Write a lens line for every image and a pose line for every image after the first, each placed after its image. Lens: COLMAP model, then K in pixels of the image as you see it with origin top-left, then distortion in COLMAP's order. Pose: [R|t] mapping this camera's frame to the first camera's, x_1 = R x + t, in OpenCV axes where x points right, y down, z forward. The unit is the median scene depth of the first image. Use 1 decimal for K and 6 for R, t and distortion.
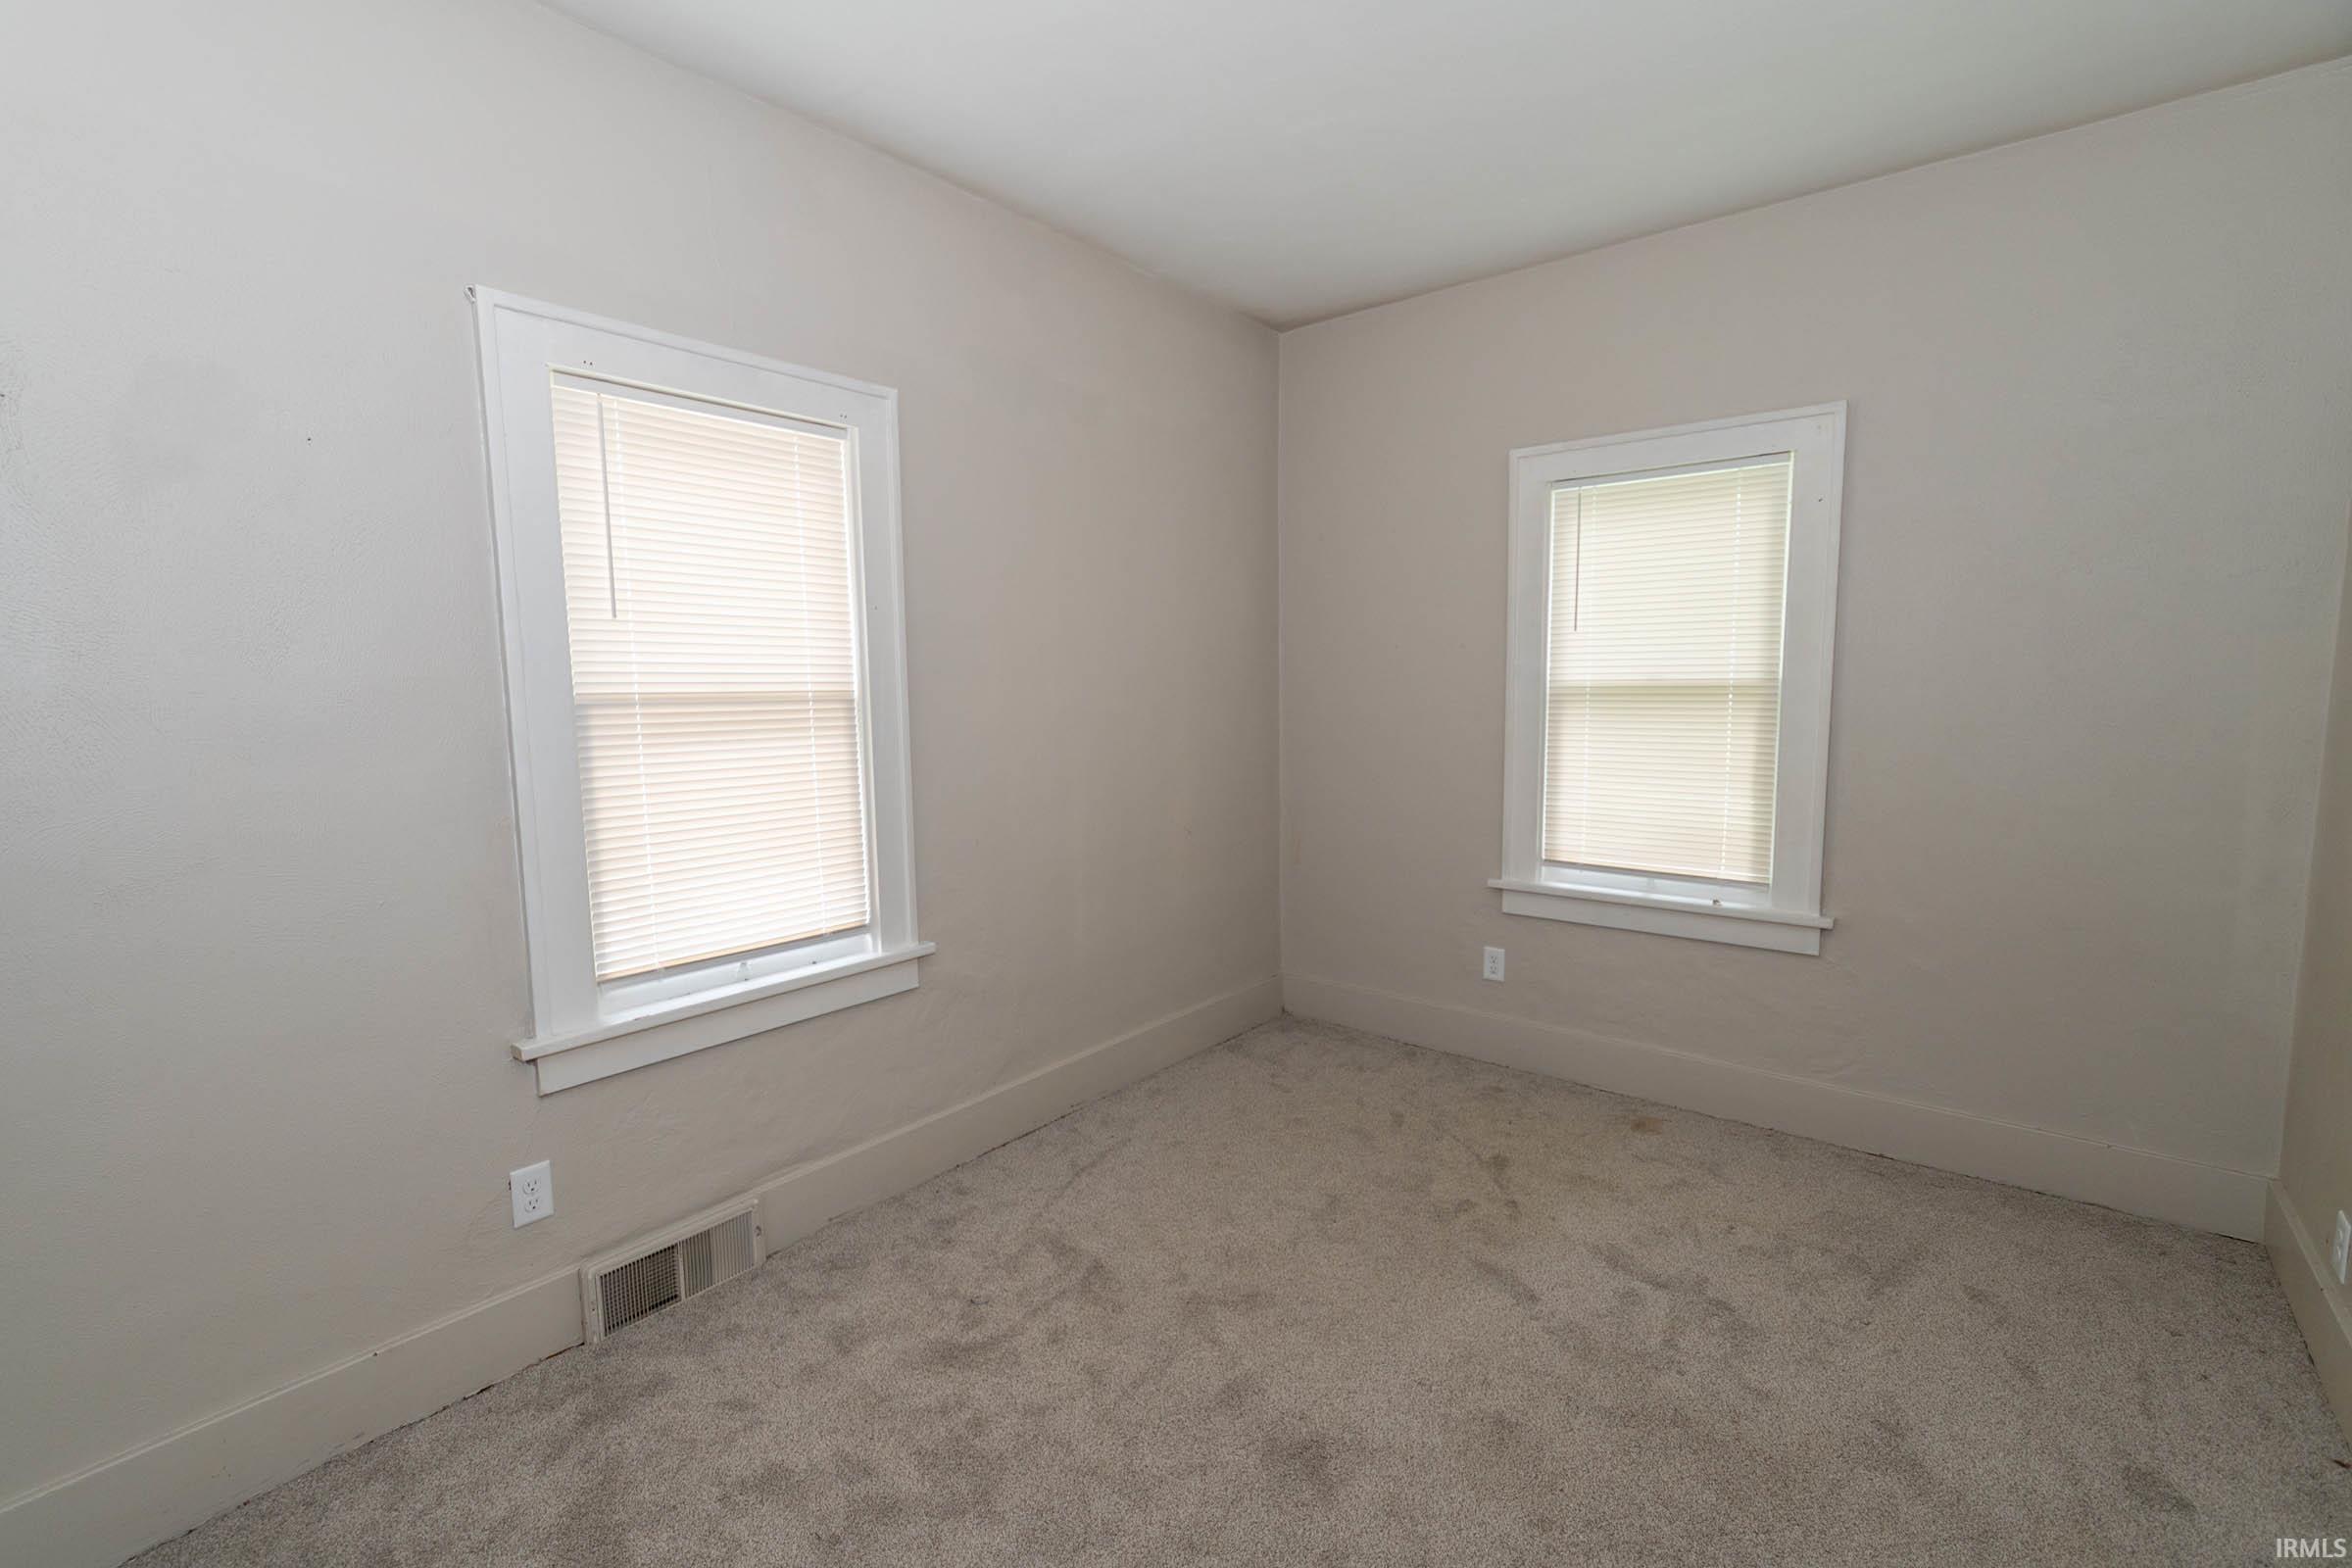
lens RADIAL K [[1055.3, 0, 1157.3], [0, 1055.3, 773.1], [0, 0, 1]] dist [0.000350, -0.000060]
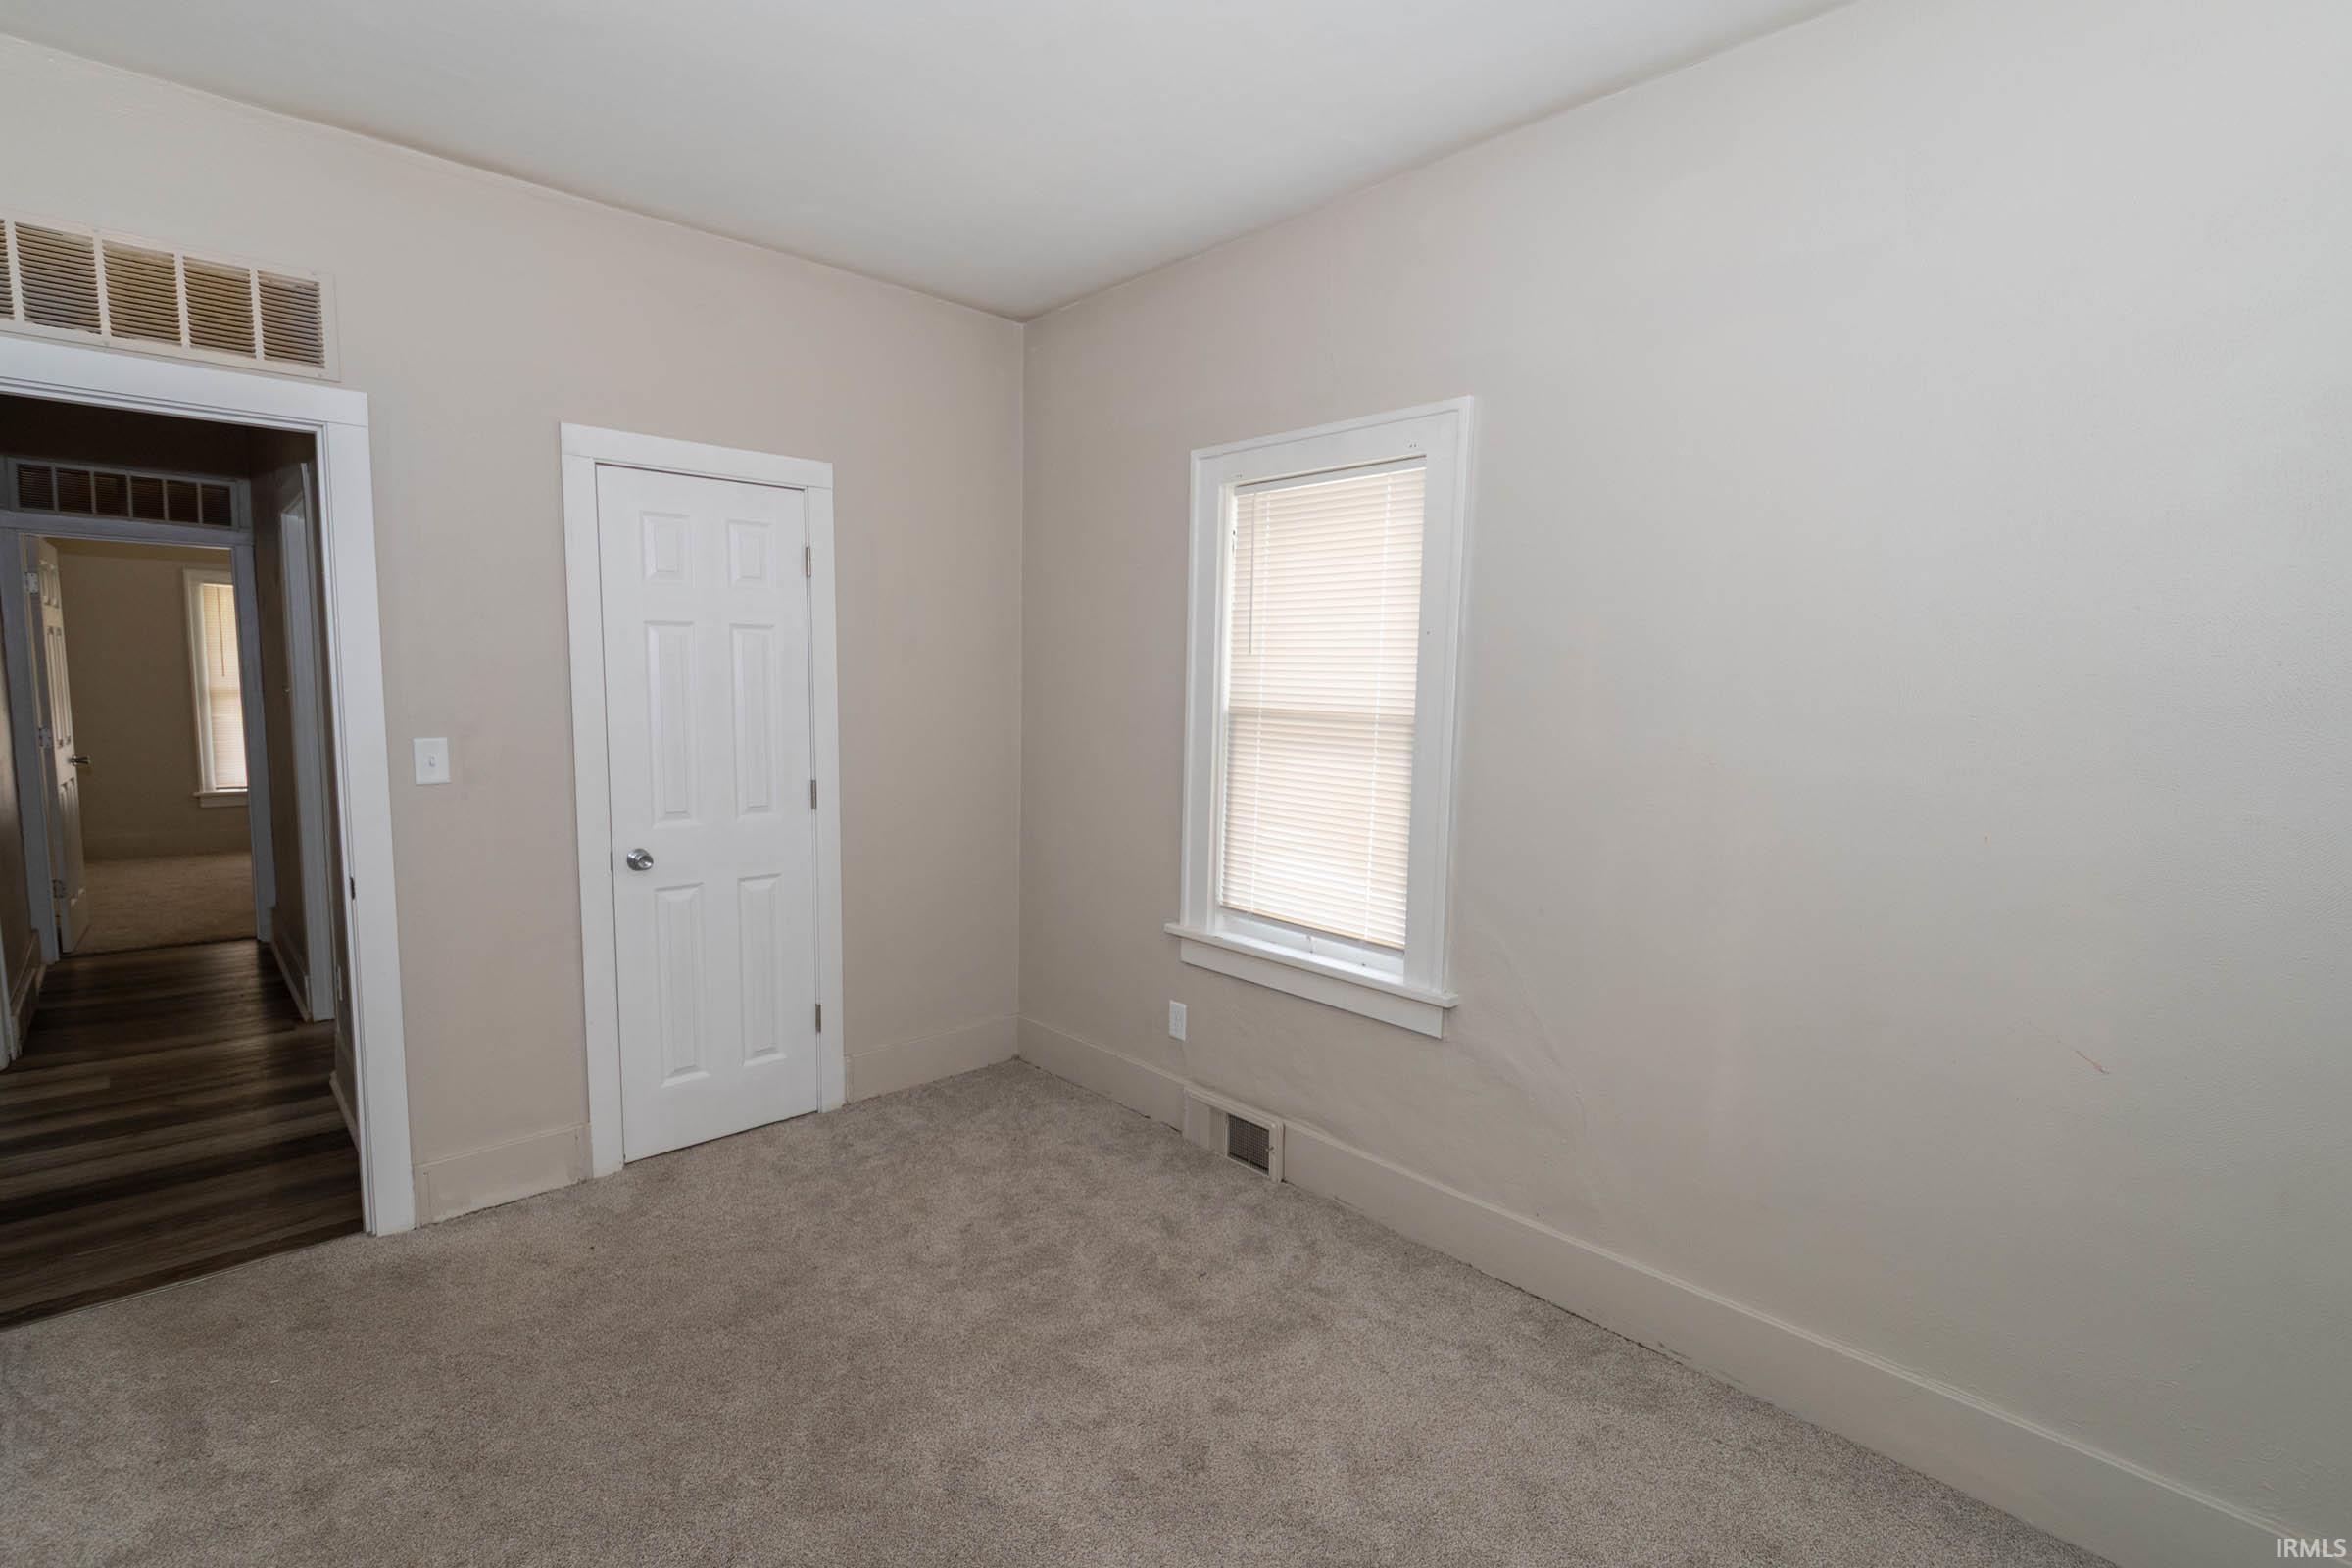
lens RADIAL K [[1066.9, 0, 1153.3], [0, 1066.9, 778.0], [0, 0, 1]] dist [0.020518, -0.018702]
pose [[-0.136389, 0.096917, -0.985903, 0.829683], [-0.110845, 0.987461, 0.112404, -0.117649], [0.984435, 0.124613, -0.123936, 0.976726]]
